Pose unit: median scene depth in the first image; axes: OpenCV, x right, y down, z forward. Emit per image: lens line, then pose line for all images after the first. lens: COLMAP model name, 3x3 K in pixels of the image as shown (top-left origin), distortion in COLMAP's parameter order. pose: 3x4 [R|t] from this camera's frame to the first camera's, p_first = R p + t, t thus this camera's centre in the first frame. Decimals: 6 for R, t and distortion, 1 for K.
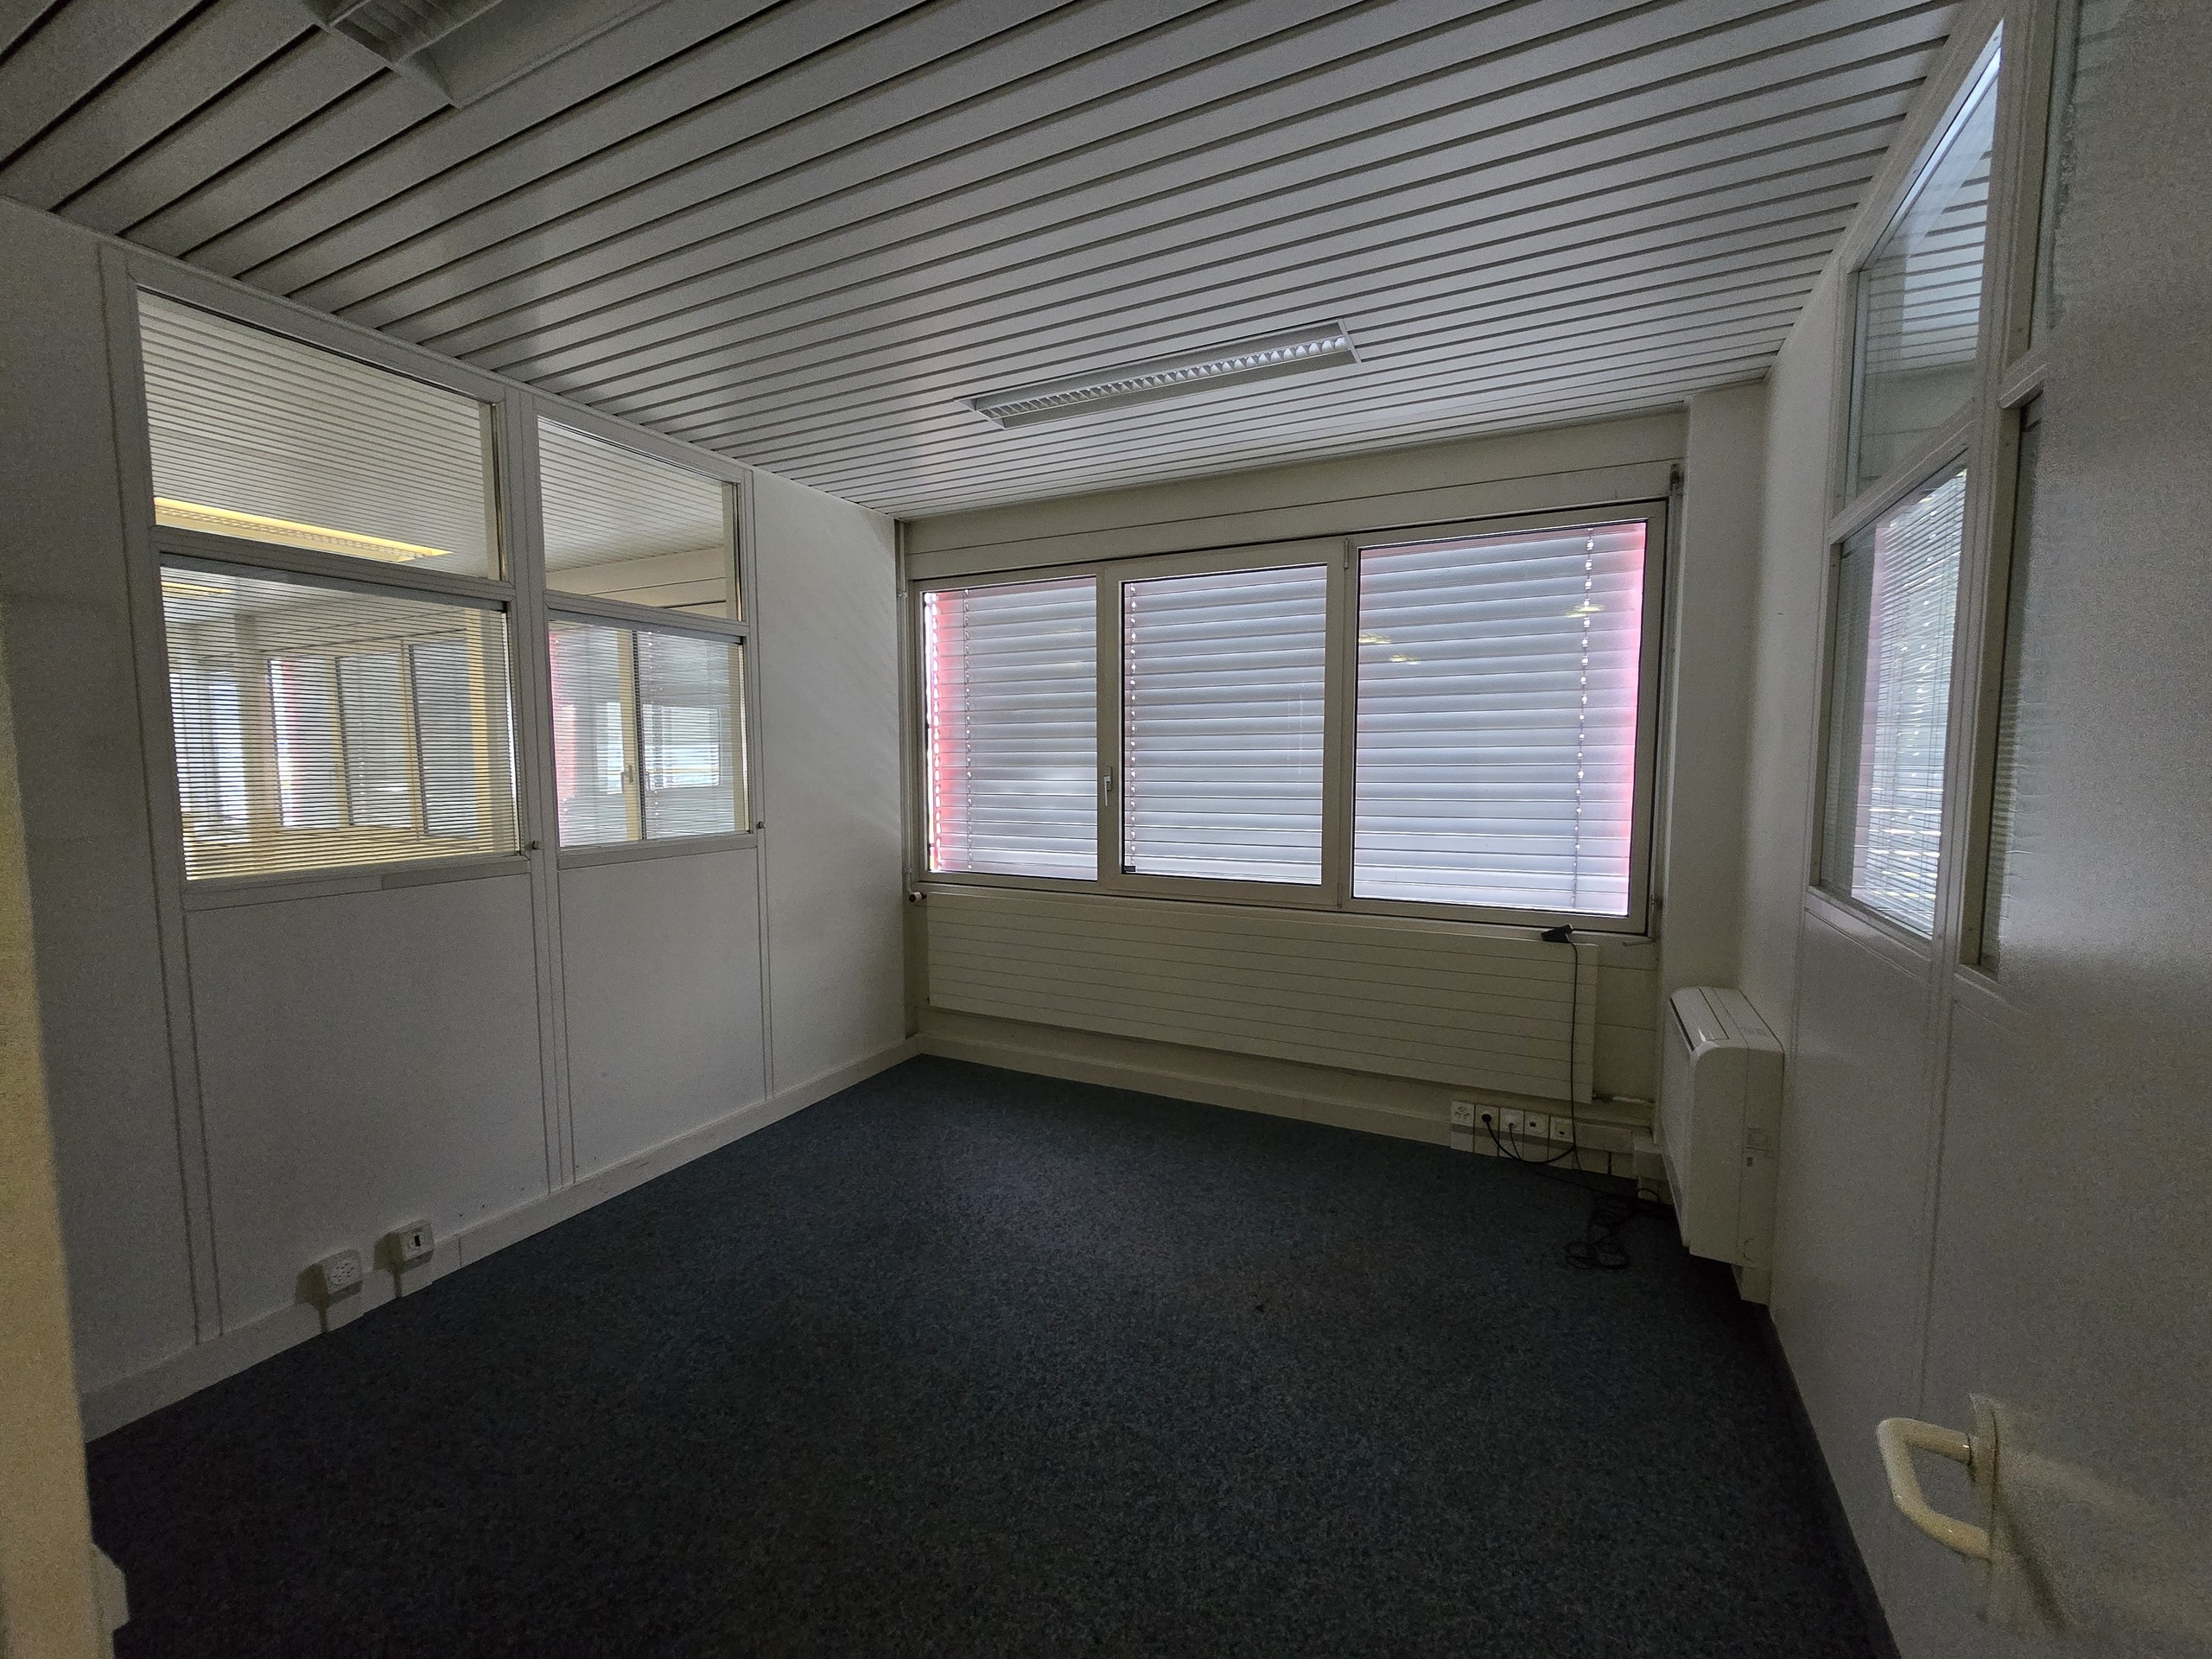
lens RADIAL K [[904.8, 0, 1103.2], [0, 904.8, 837.4], [0, 0, 1]] dist [0.001444, -0.000046]
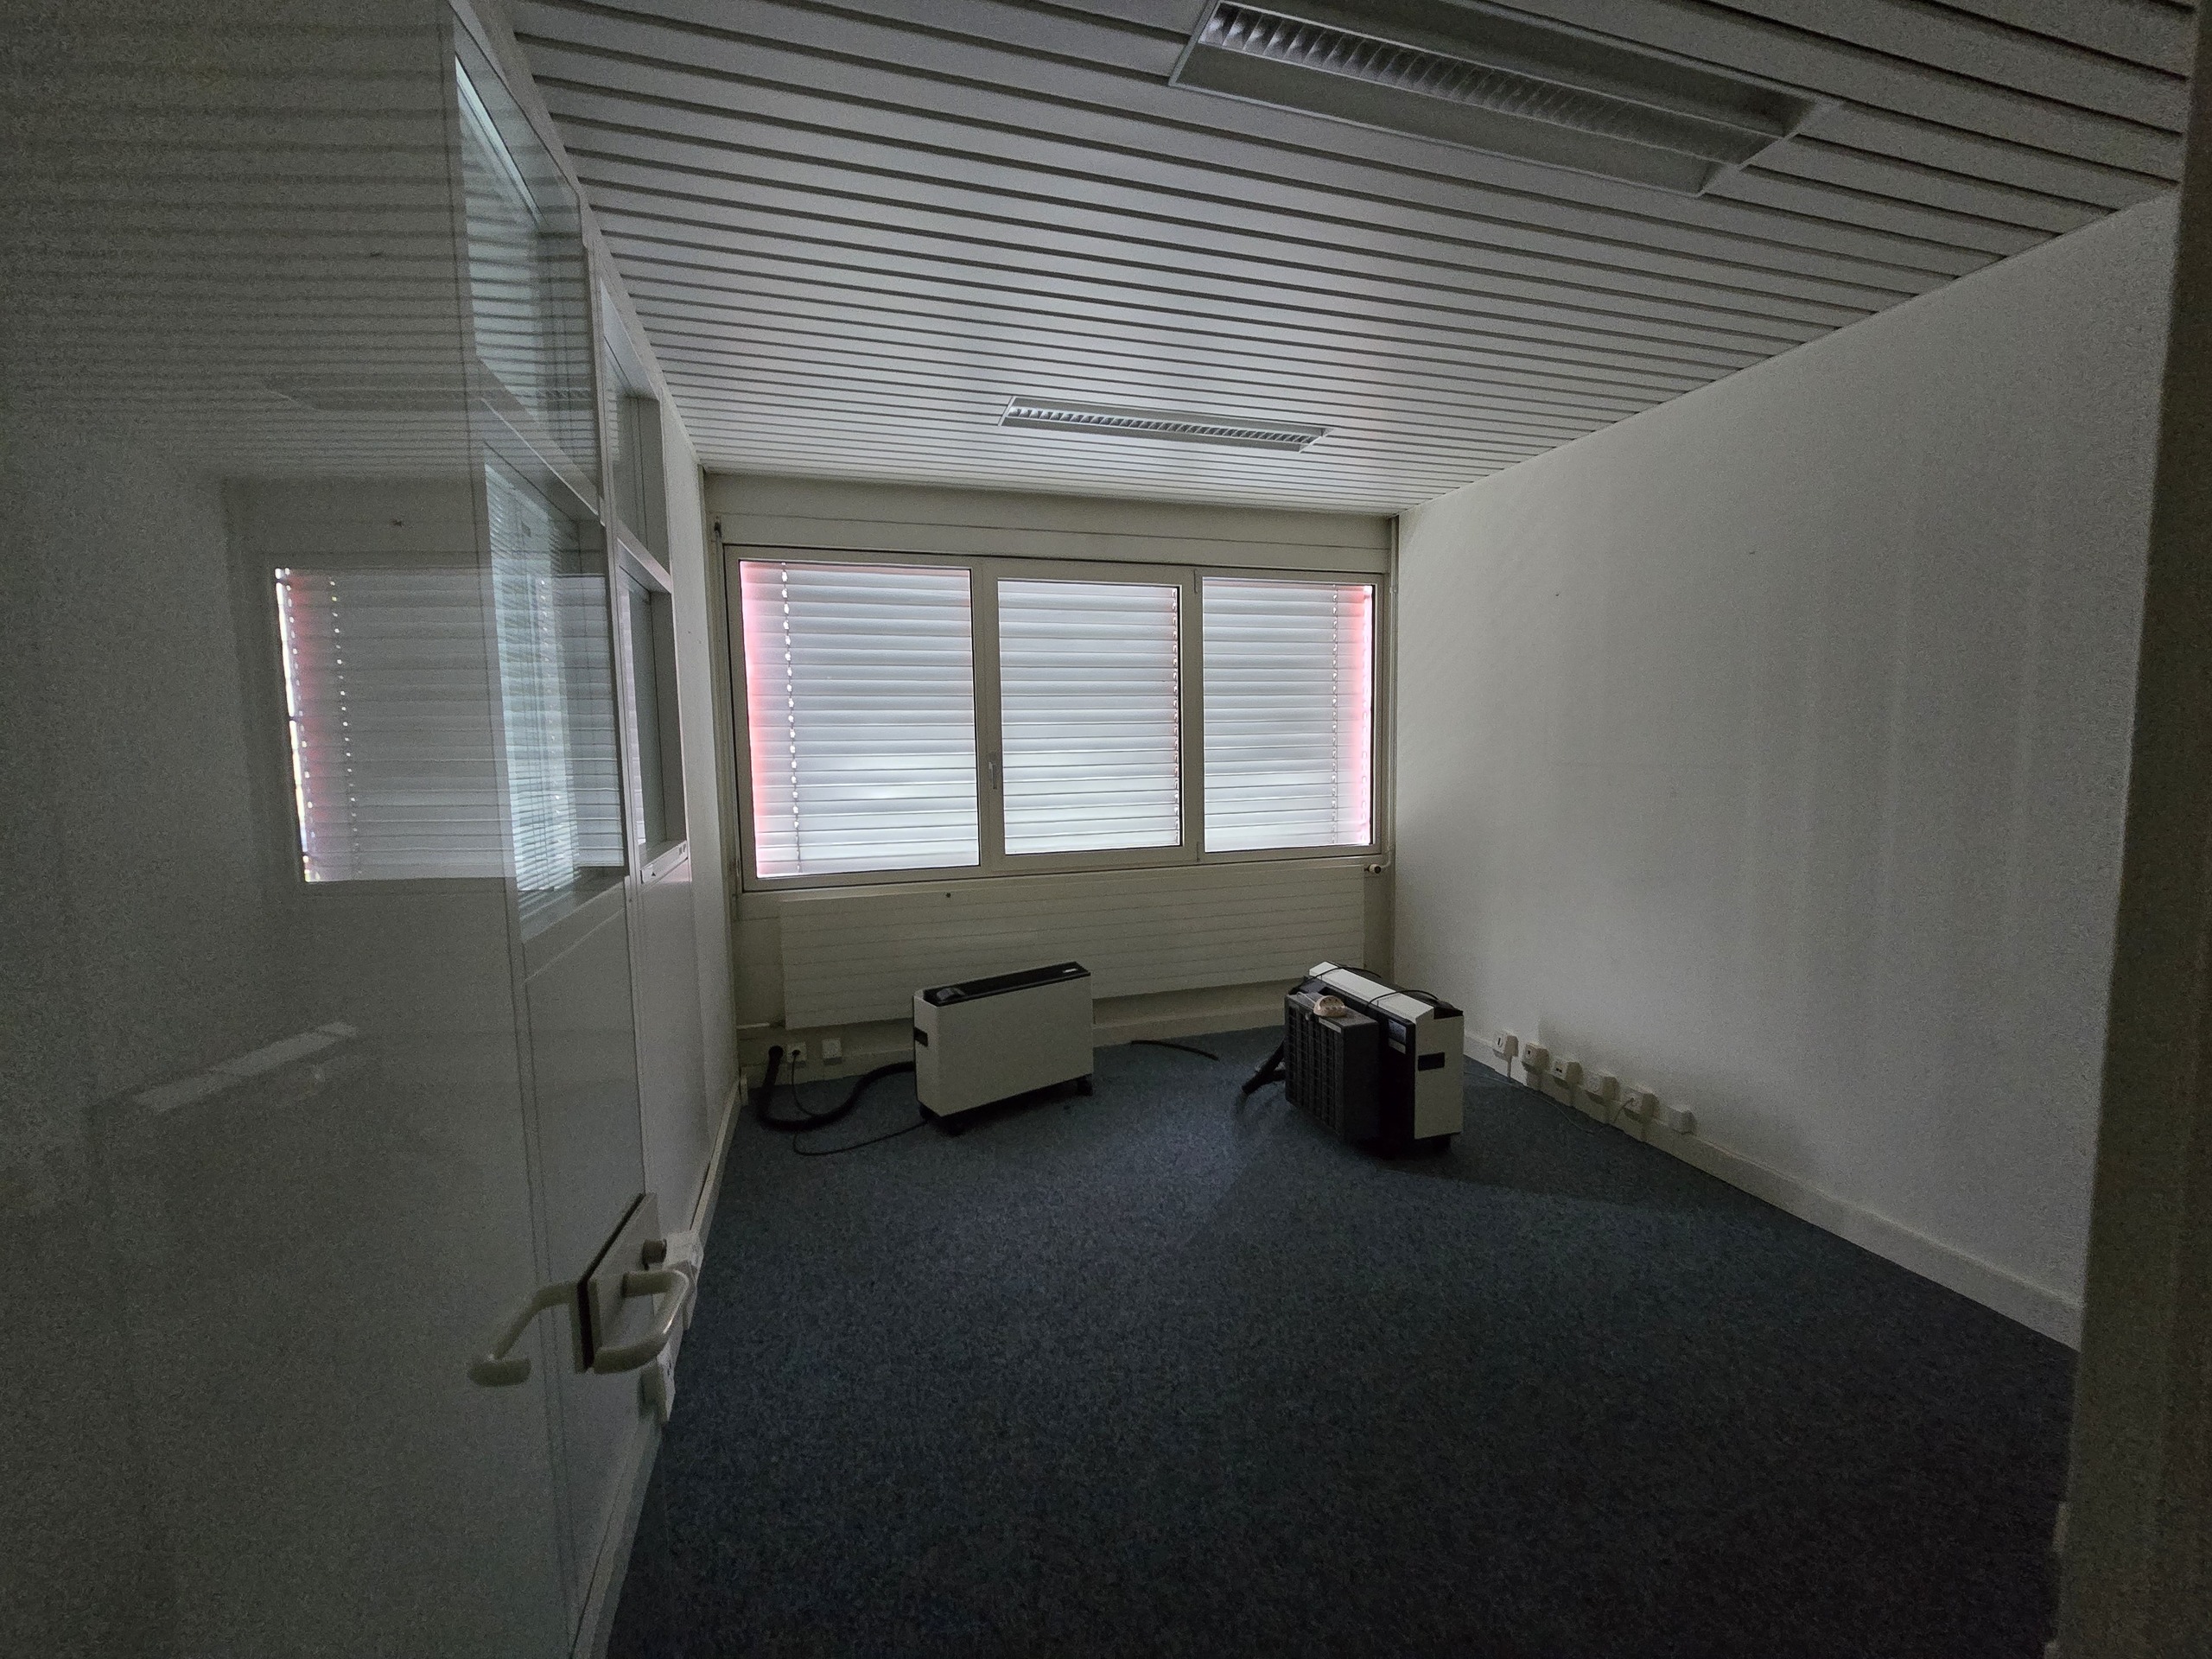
lens RADIAL K [[885.5, 0, 1106.0], [0, 885.5, 829.5], [0, 0, 1]] dist [-0.000540, -0.000039]
pose [[0.738429, -0.076755, 0.669948, -0.654843], [0.069213, 0.996881, 0.037923, -0.023714], [-0.670769, 0.018366, 0.741438, 0.175213]]
